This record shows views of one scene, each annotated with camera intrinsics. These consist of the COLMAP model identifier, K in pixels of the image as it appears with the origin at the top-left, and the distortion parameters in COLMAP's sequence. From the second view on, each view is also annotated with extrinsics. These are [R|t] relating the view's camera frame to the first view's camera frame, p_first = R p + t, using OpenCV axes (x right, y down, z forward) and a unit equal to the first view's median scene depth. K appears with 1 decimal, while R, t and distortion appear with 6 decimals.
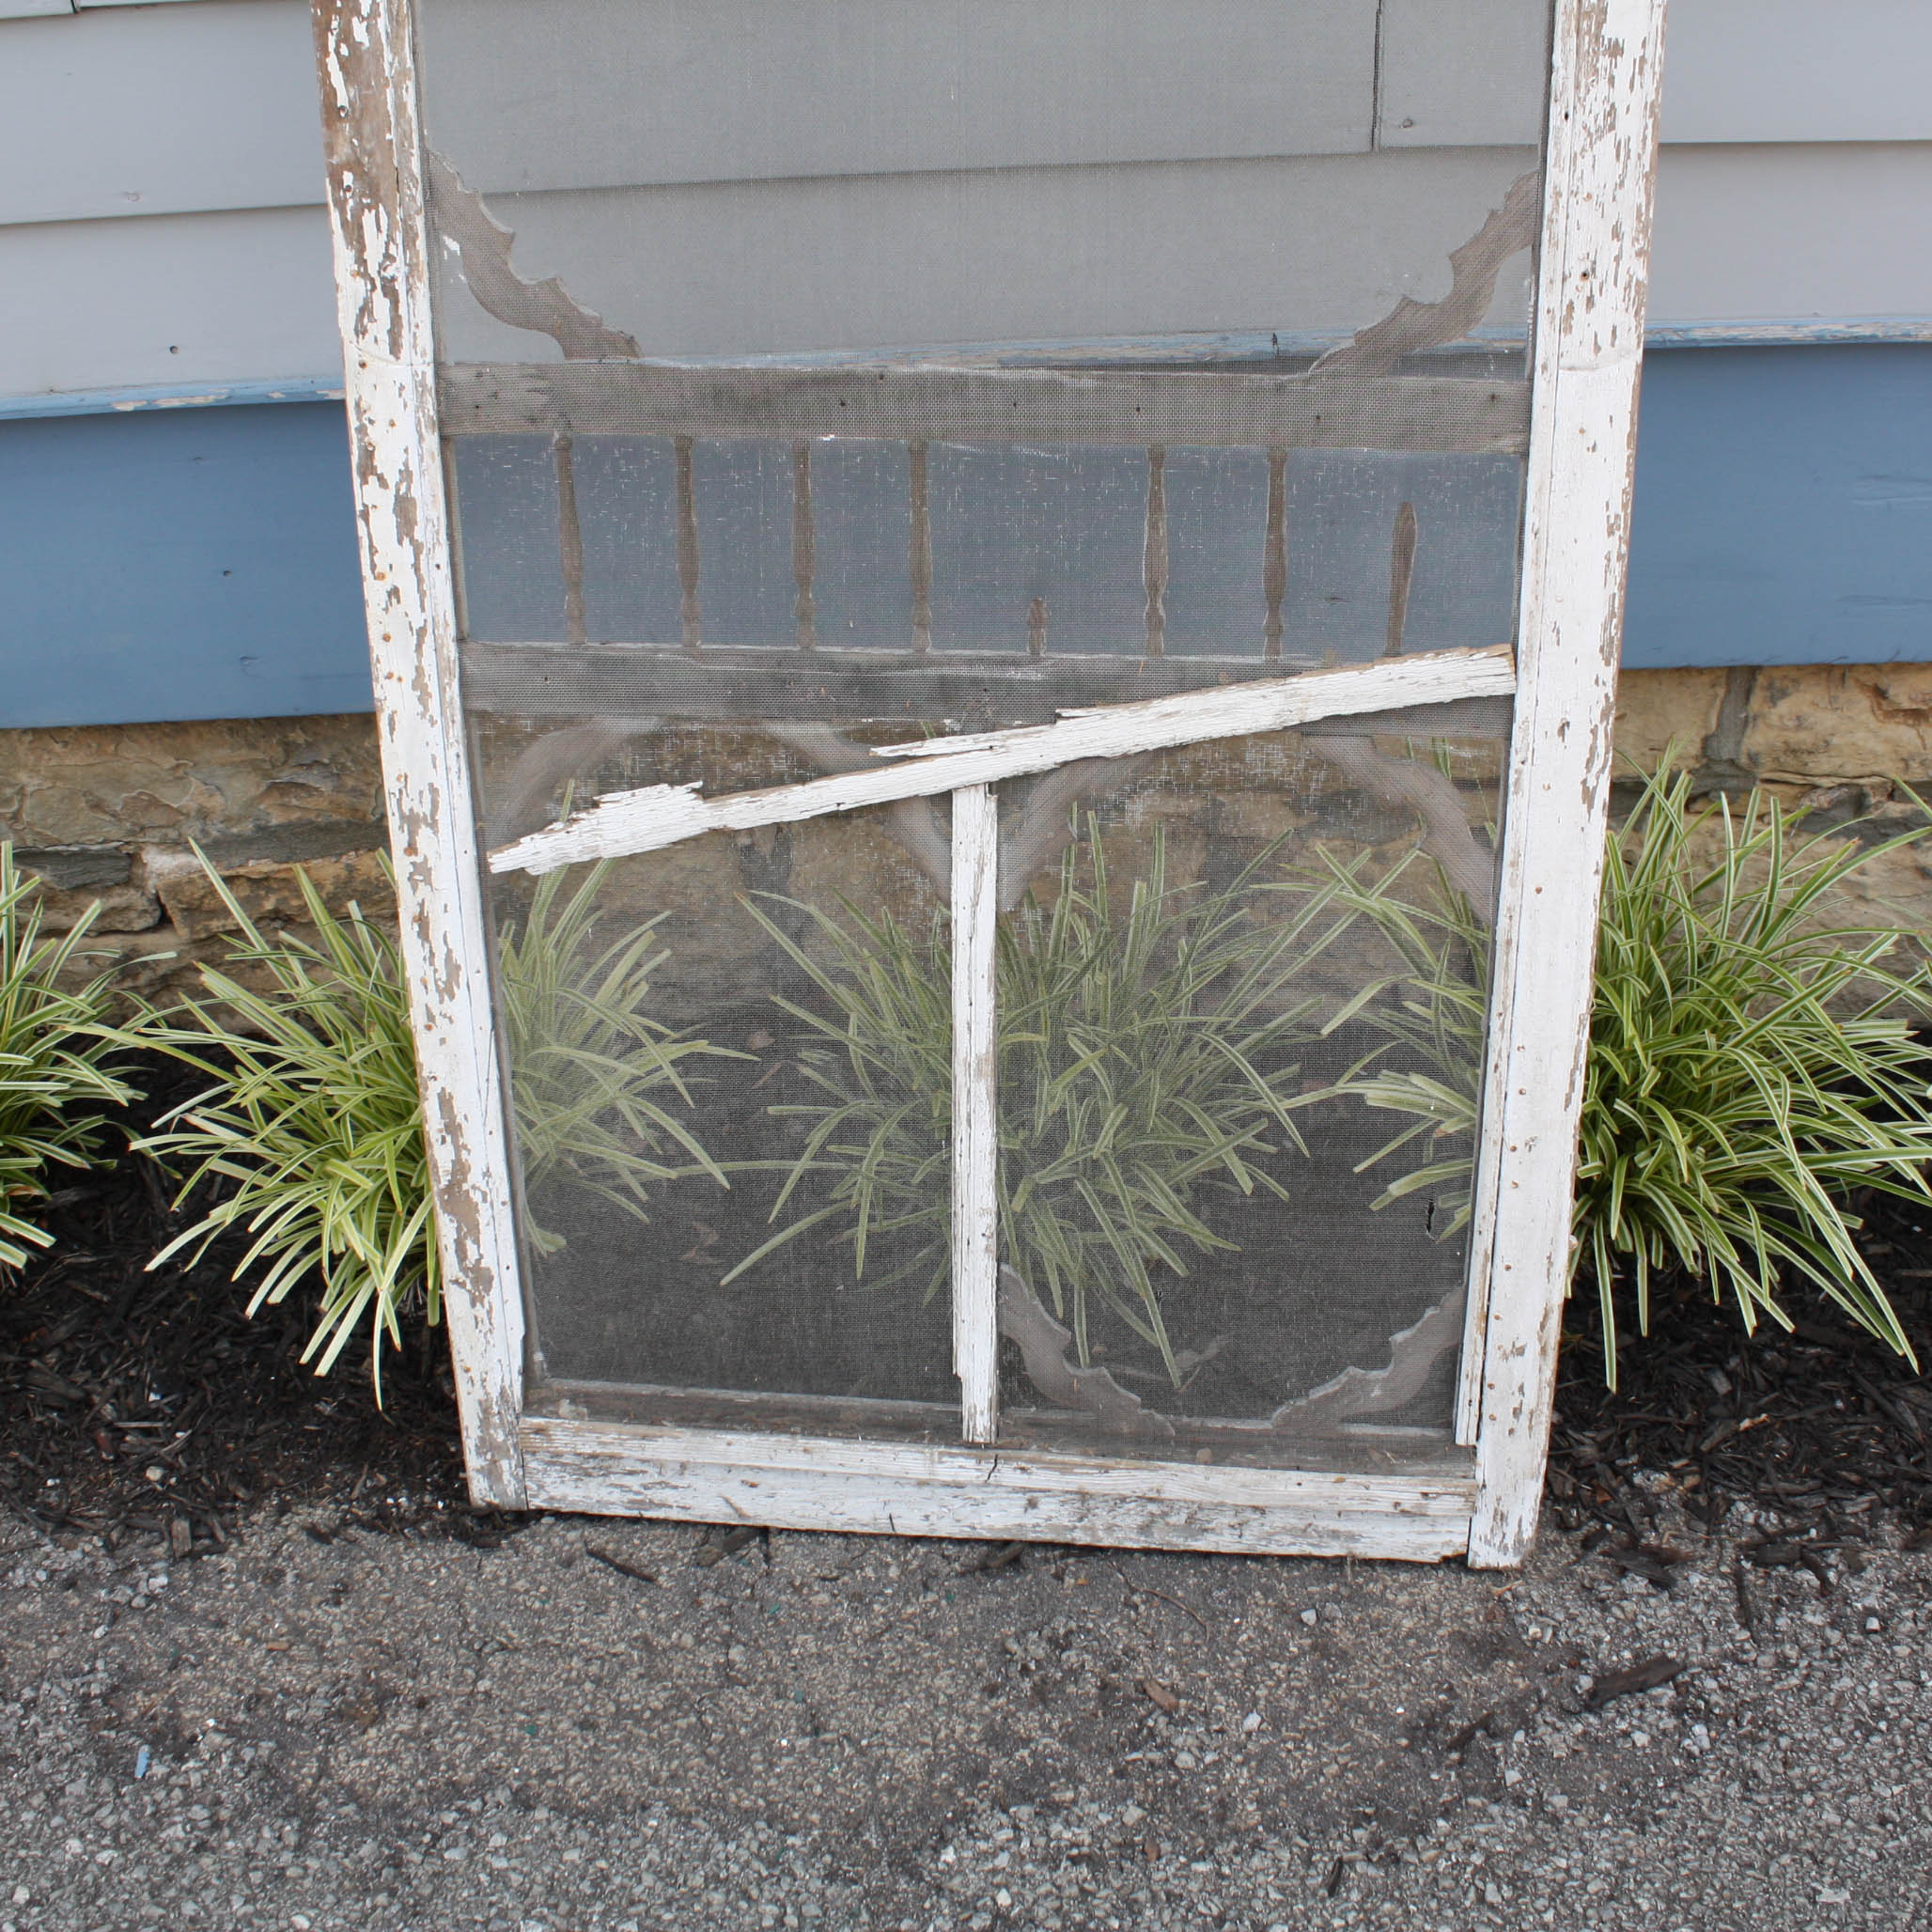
lens RADIAL K [[2438.2, 0, 966.0], [0, 2438.2, 966.0], [0, 0, 1]] dist [-0.157053, 0.146020]
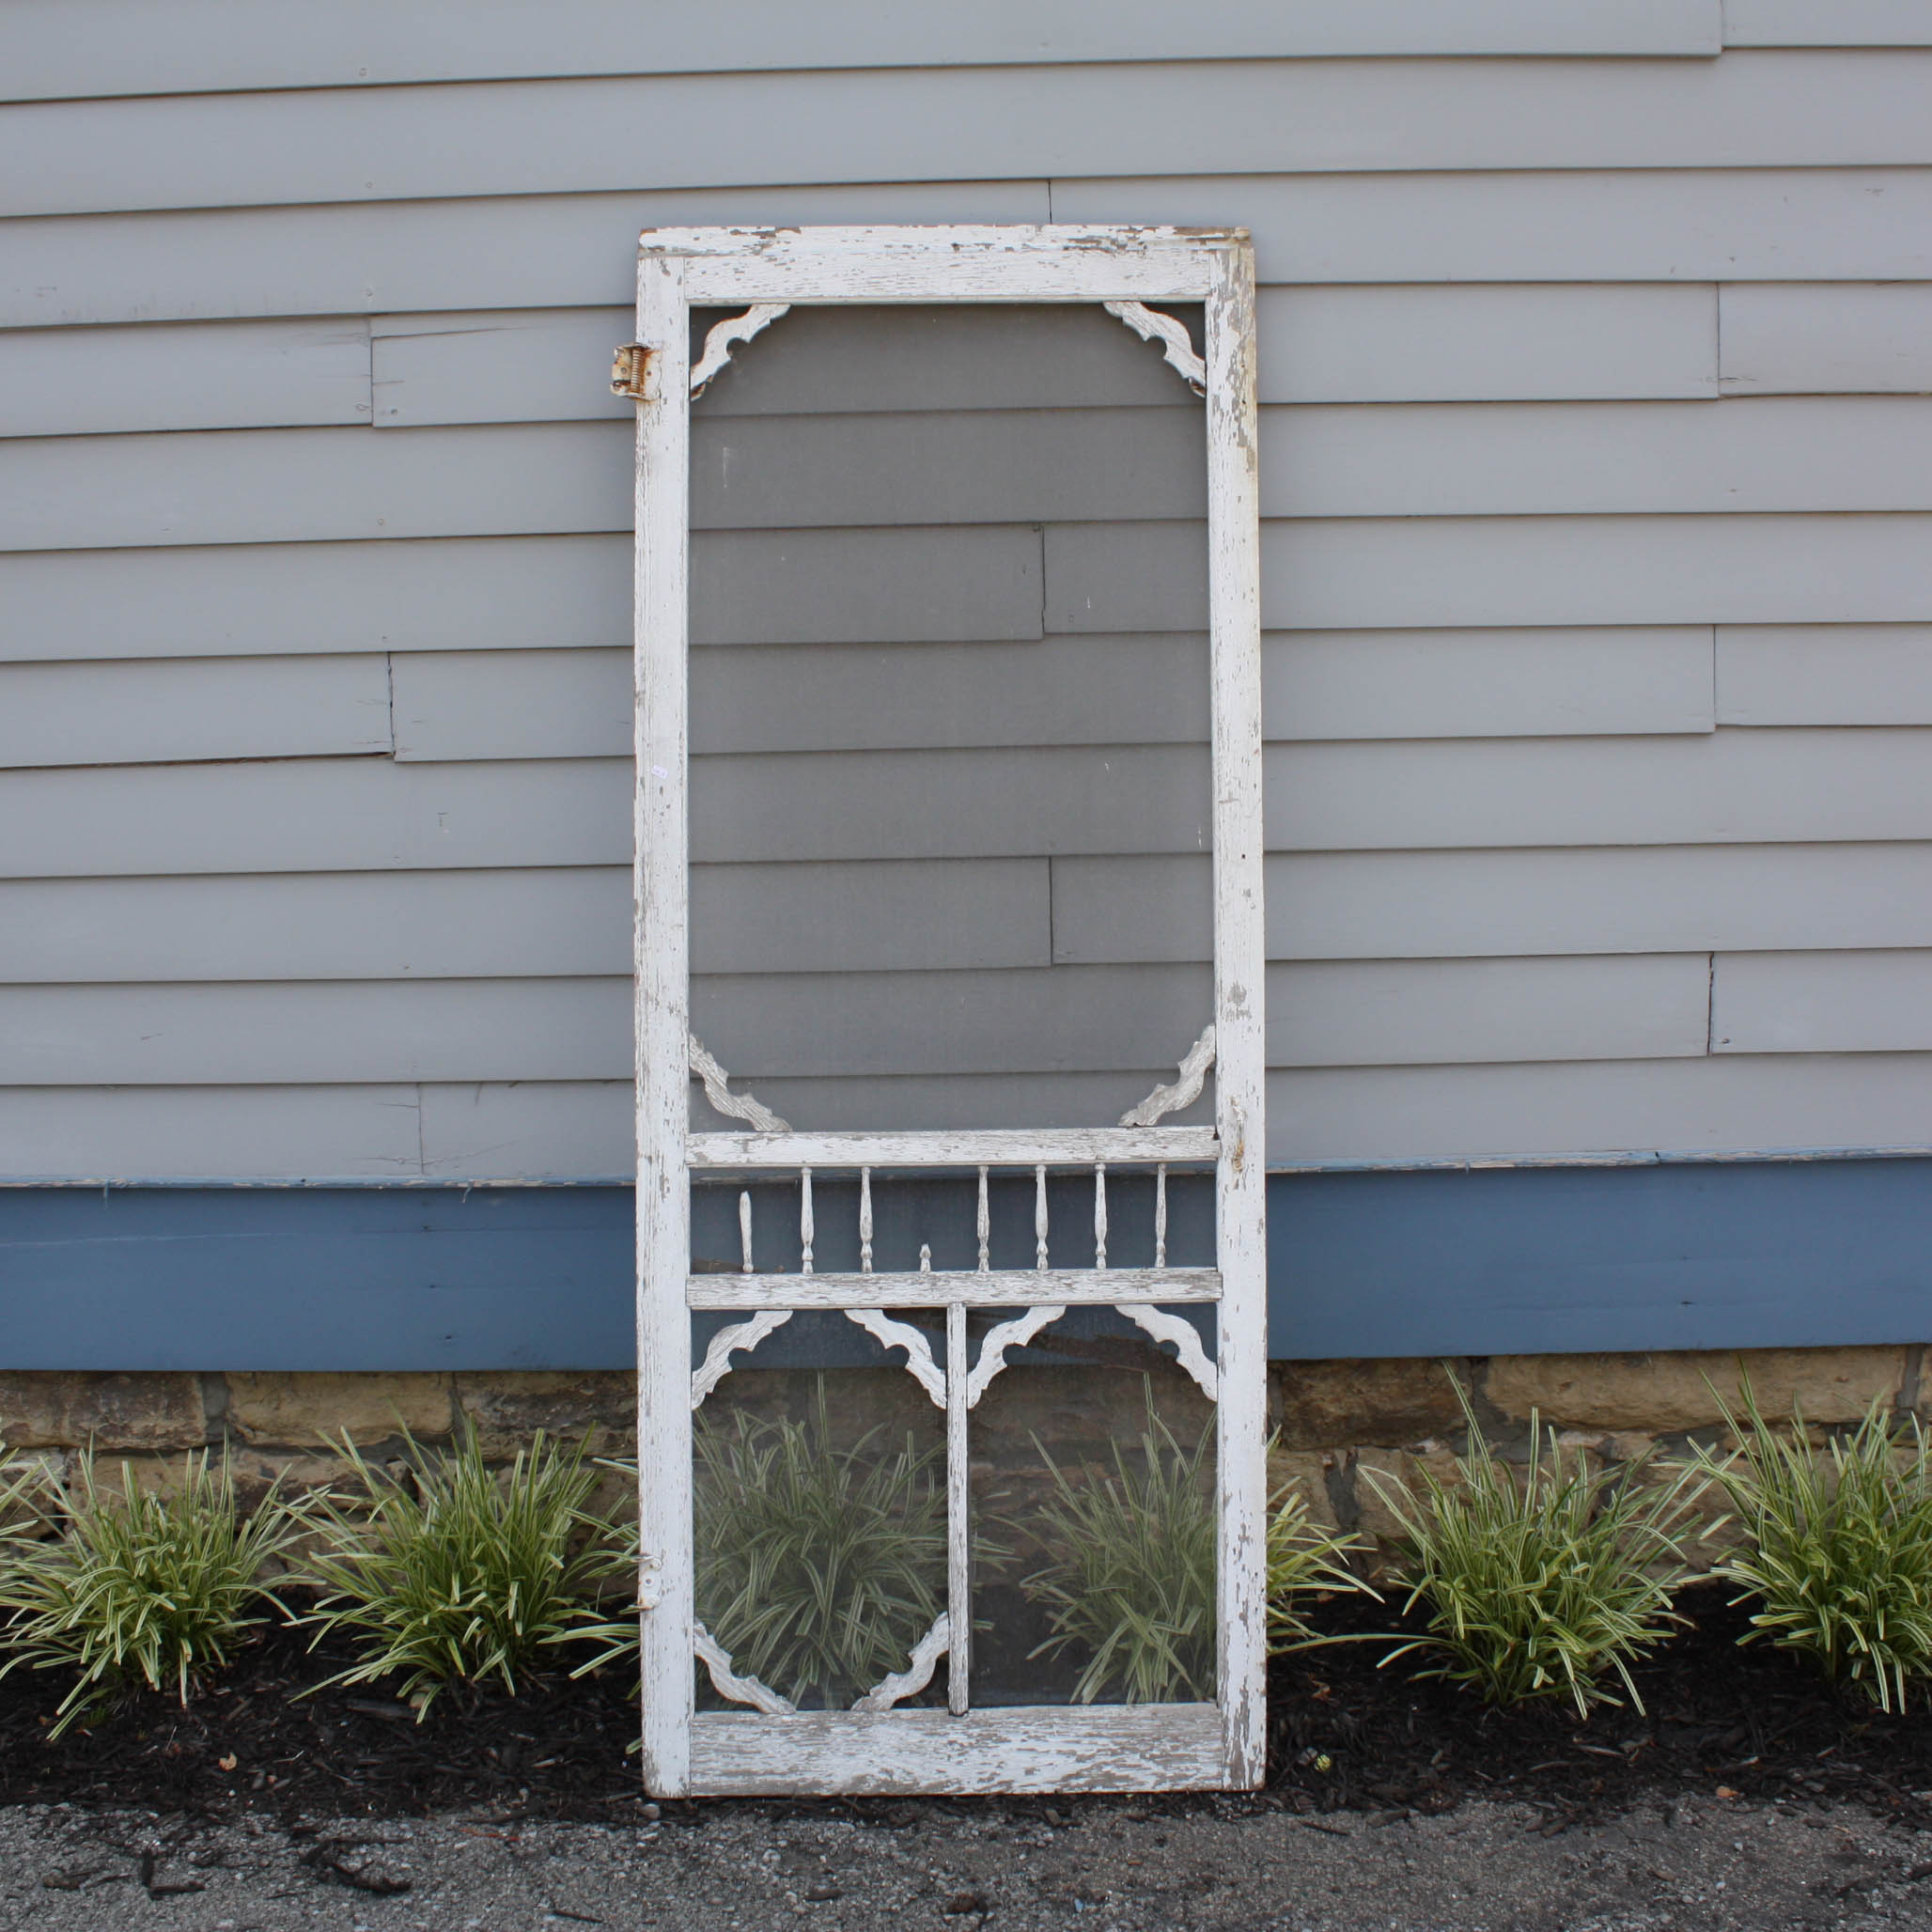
lens RADIAL K [[2438.2, 0, 966.0], [0, 2438.2, 966.0], [0, 0, 1]] dist [-0.157053, 0.146020]
pose [[0.999598, 0.023328, -0.016119, -0.385170], [-0.027910, 0.909838, -0.414024, 0.400940], [0.005007, 0.414307, 0.910123, -0.778782]]
